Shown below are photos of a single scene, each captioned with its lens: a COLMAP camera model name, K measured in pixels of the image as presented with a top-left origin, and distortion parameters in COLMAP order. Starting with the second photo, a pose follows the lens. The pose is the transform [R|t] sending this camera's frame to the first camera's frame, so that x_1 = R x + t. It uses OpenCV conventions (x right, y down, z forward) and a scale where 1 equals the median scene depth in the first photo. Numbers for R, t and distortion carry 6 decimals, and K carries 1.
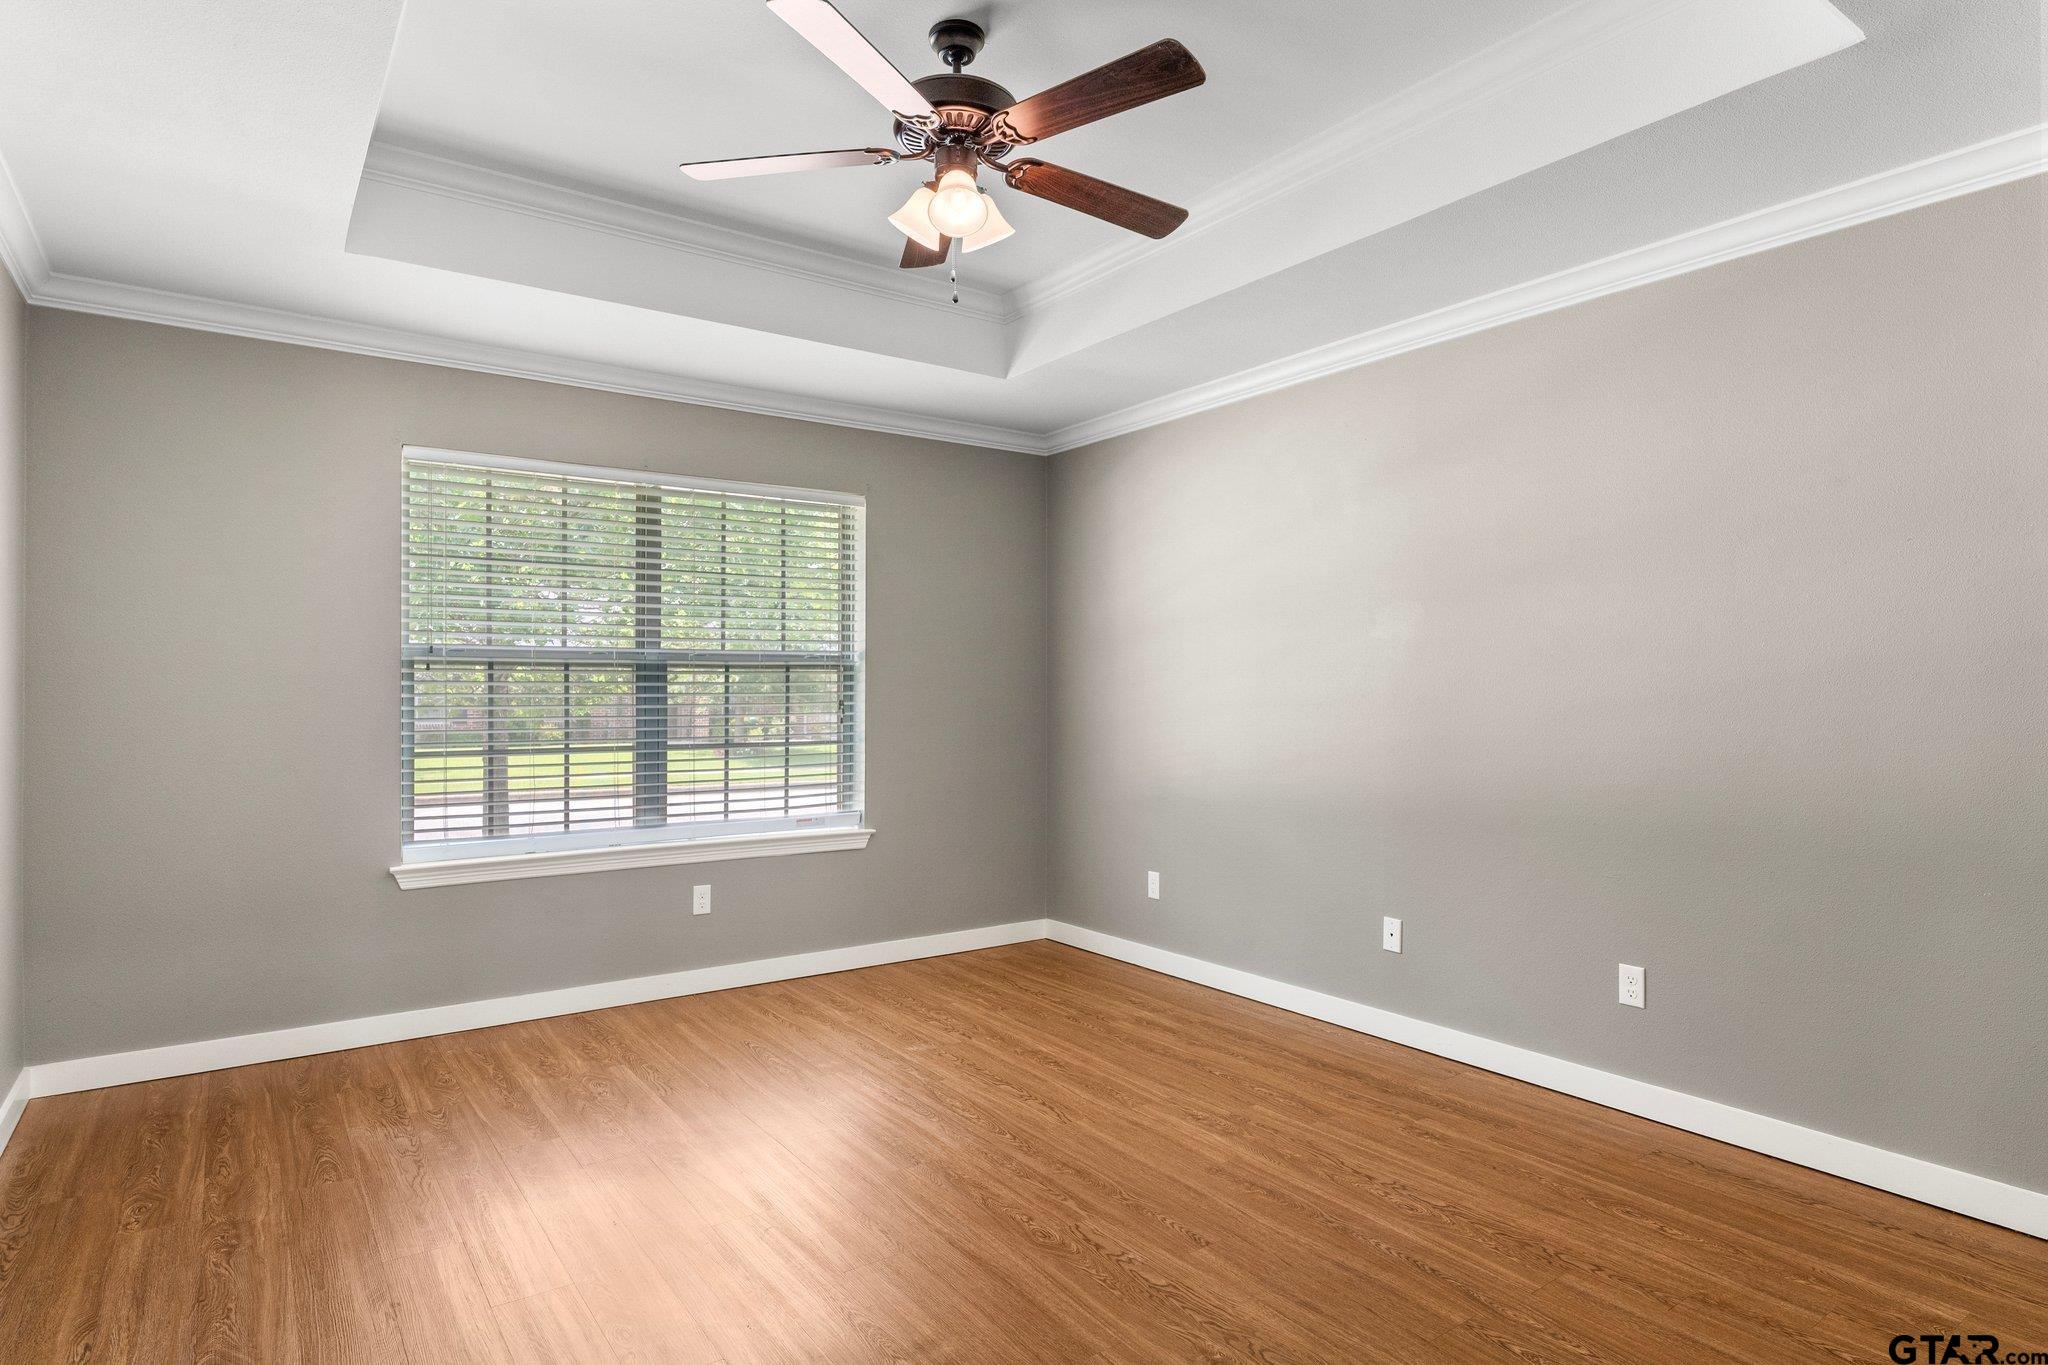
lens RADIAL K [[1113.7, 0, 1024.0], [0, 1113.7, 682.5], [0, 0, 1]] dist [-0.004069, -0.001032]
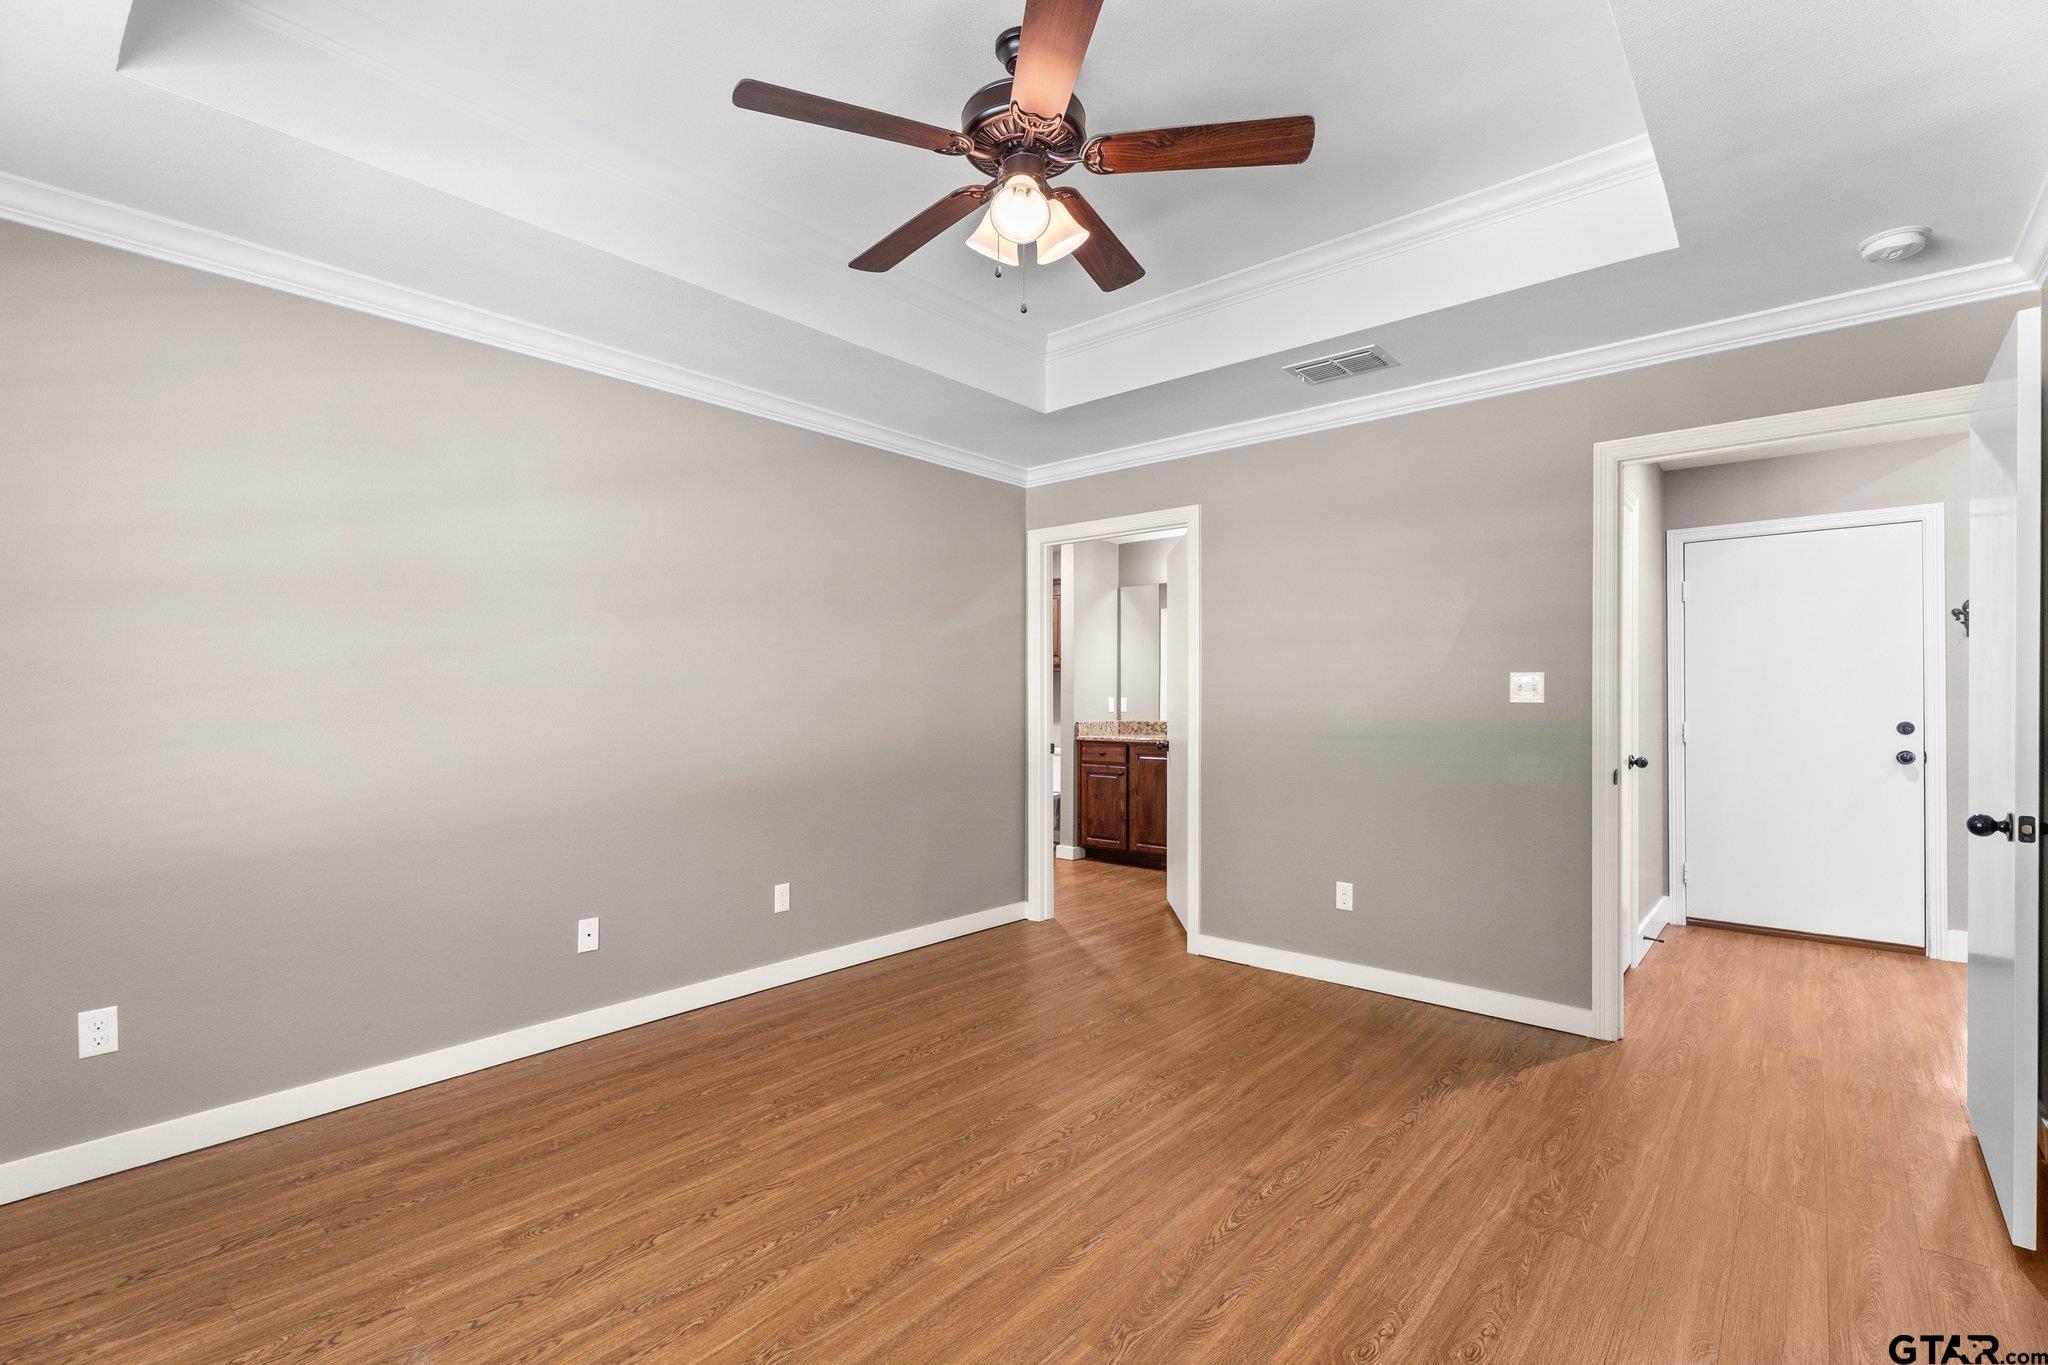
lens RADIAL K [[914.5, 0, 1032.5], [0, 914.5, 692.0], [0, 0, 1]] dist [0.002919, 0.000557]
pose [[-0.236685, 0.003359, 0.971581, -0.671267], [-0.005315, 0.999975, -0.004752, 0.004930], [-0.971572, -0.006289, -0.236661, 0.919697]]
